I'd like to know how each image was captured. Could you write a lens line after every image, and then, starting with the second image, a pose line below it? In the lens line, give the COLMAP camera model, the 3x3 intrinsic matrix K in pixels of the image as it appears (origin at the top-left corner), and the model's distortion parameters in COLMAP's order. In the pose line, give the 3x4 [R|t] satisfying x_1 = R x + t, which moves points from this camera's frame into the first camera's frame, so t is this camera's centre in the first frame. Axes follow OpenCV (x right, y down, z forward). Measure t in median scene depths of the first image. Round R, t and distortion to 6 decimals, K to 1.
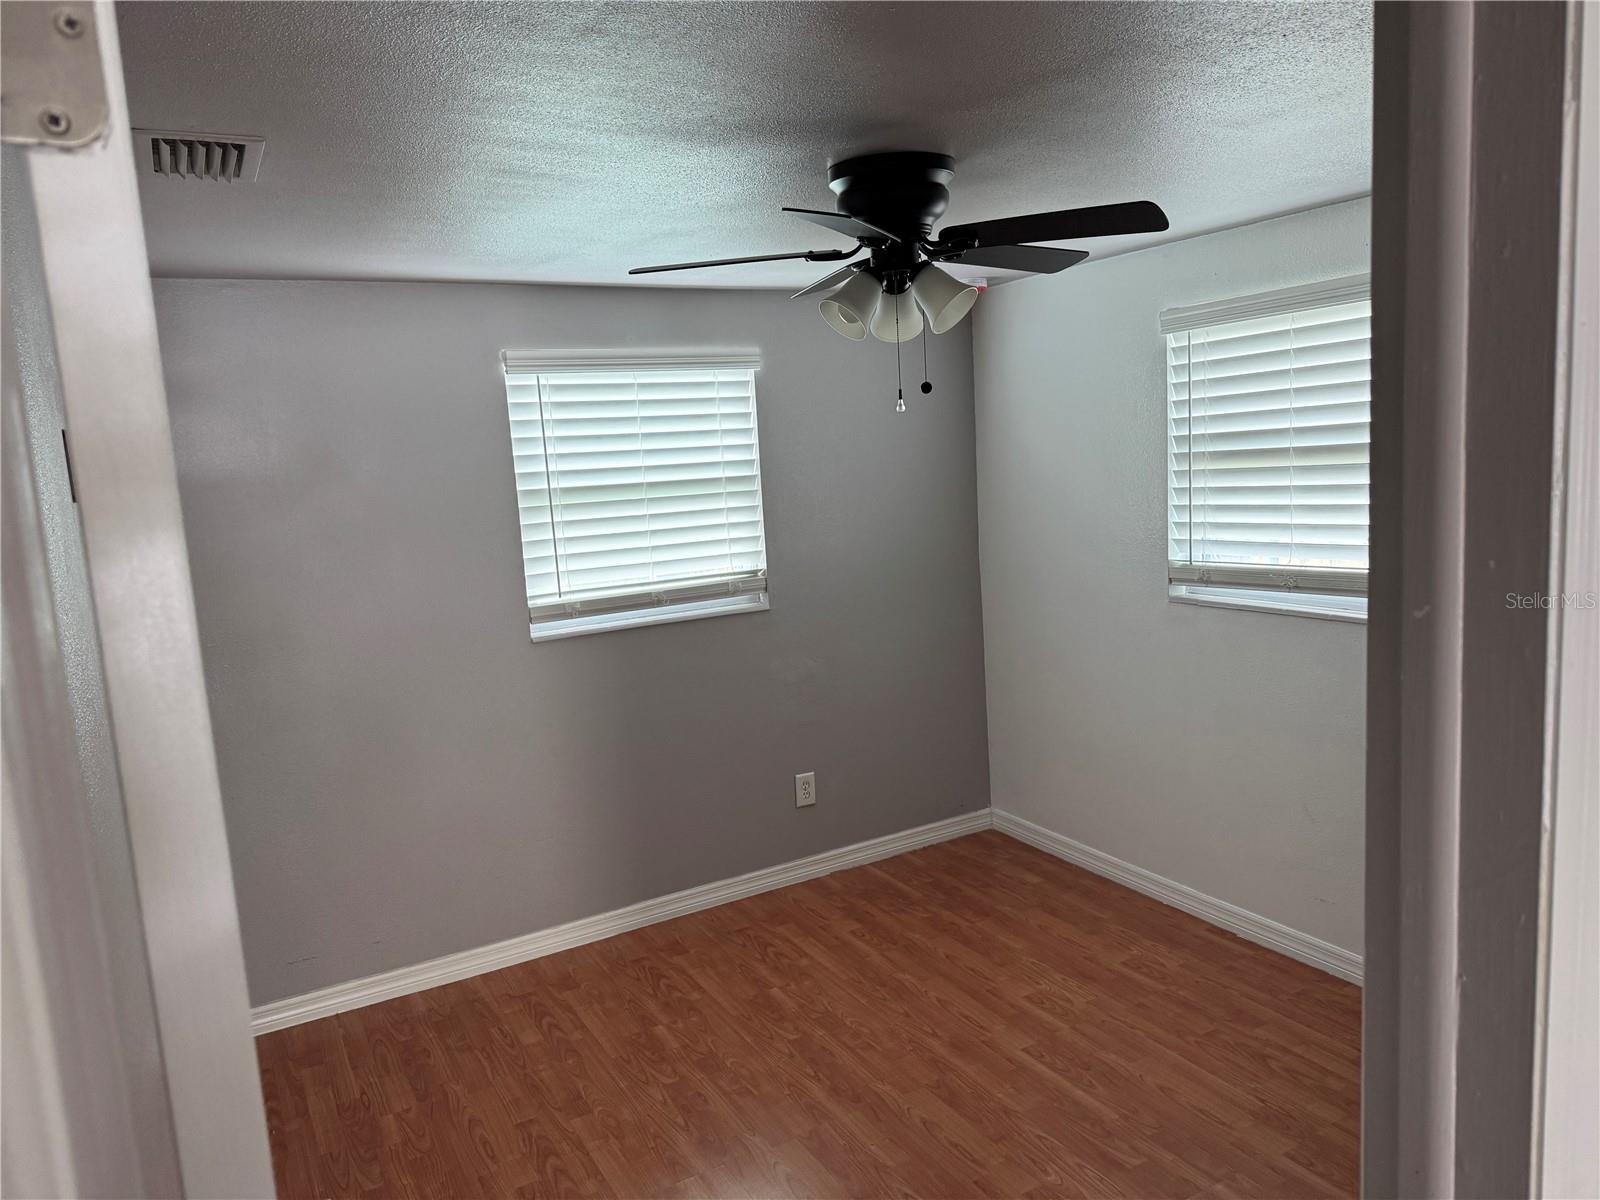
lens RADIAL K [[1088.7, 0, 802.8], [0, 1088.7, 589.0], [0, 0, 1]] dist [0.093683, -0.117297]
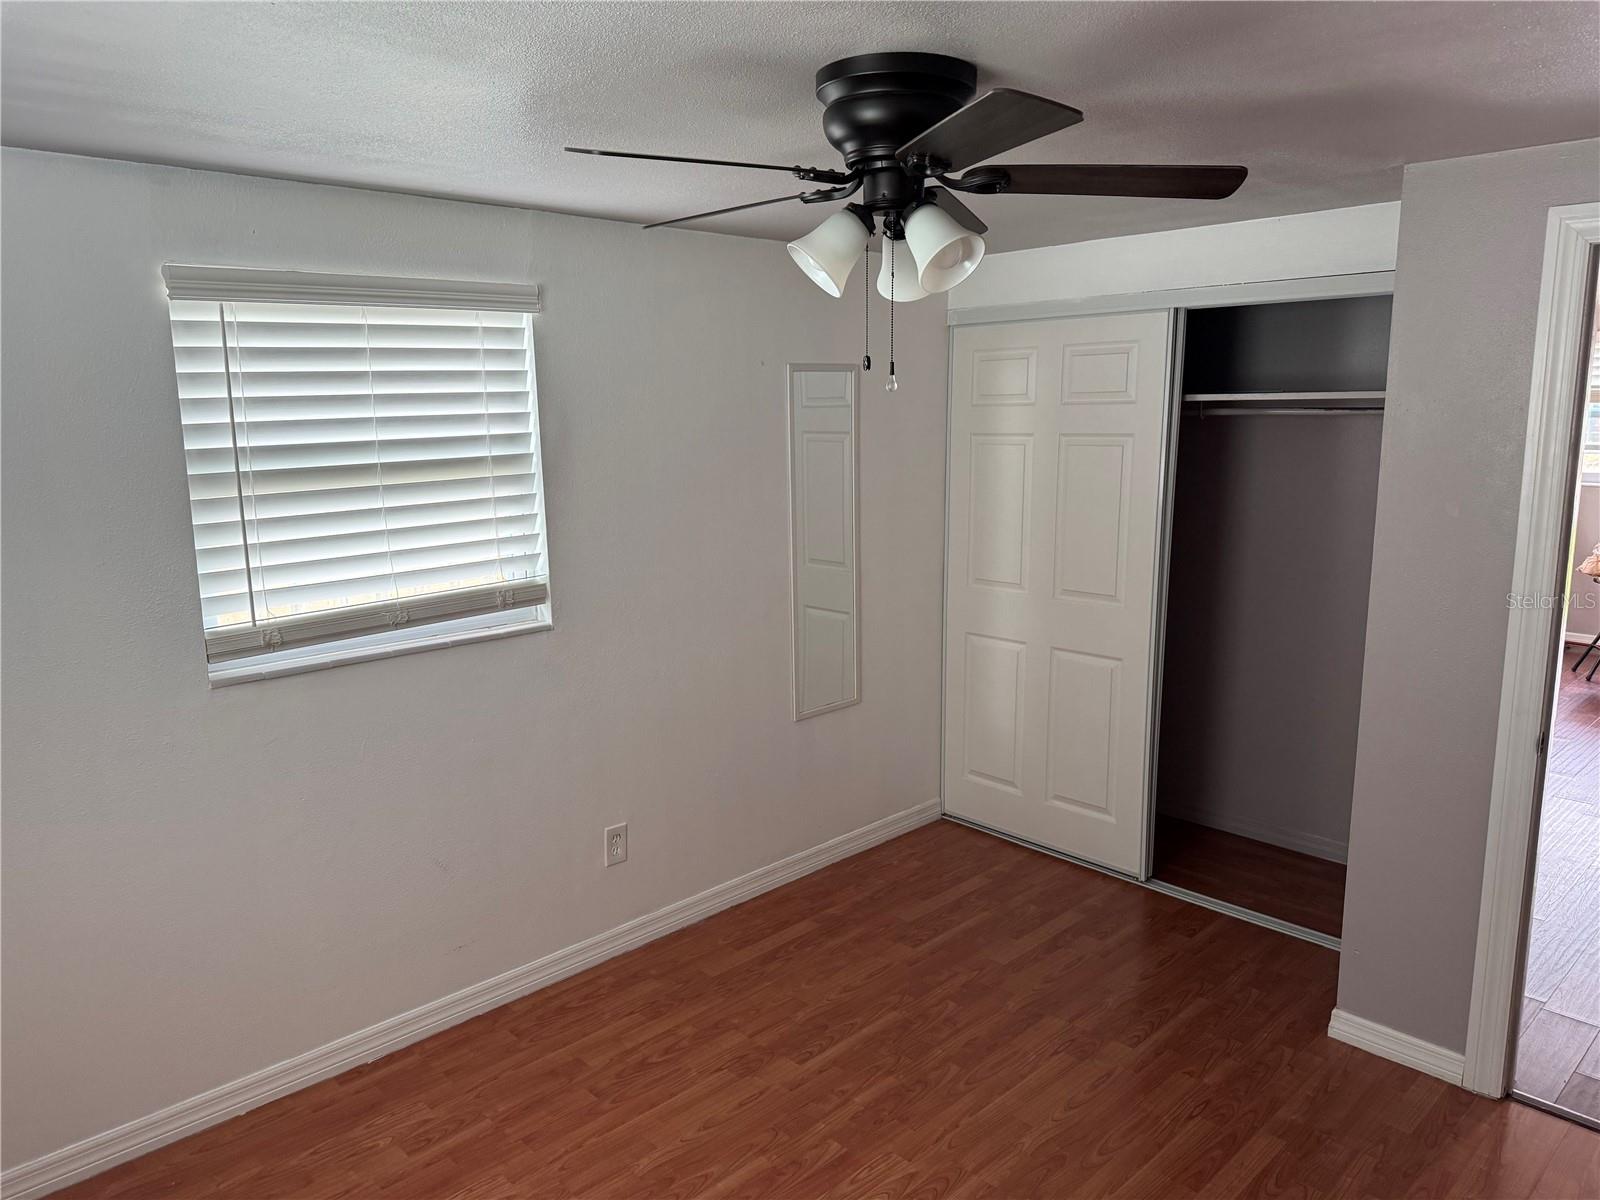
lens RADIAL K [[1134.1, 0, 789.5], [0, 1134.1, 602.6], [0, 0, 1]] dist [-0.001830, -0.003099]
pose [[-0.231461, -0.113117, 0.966246, -0.453508], [0.158410, 0.975579, 0.152156, -0.096712], [-0.959860, 0.188281, -0.207889, 0.822347]]
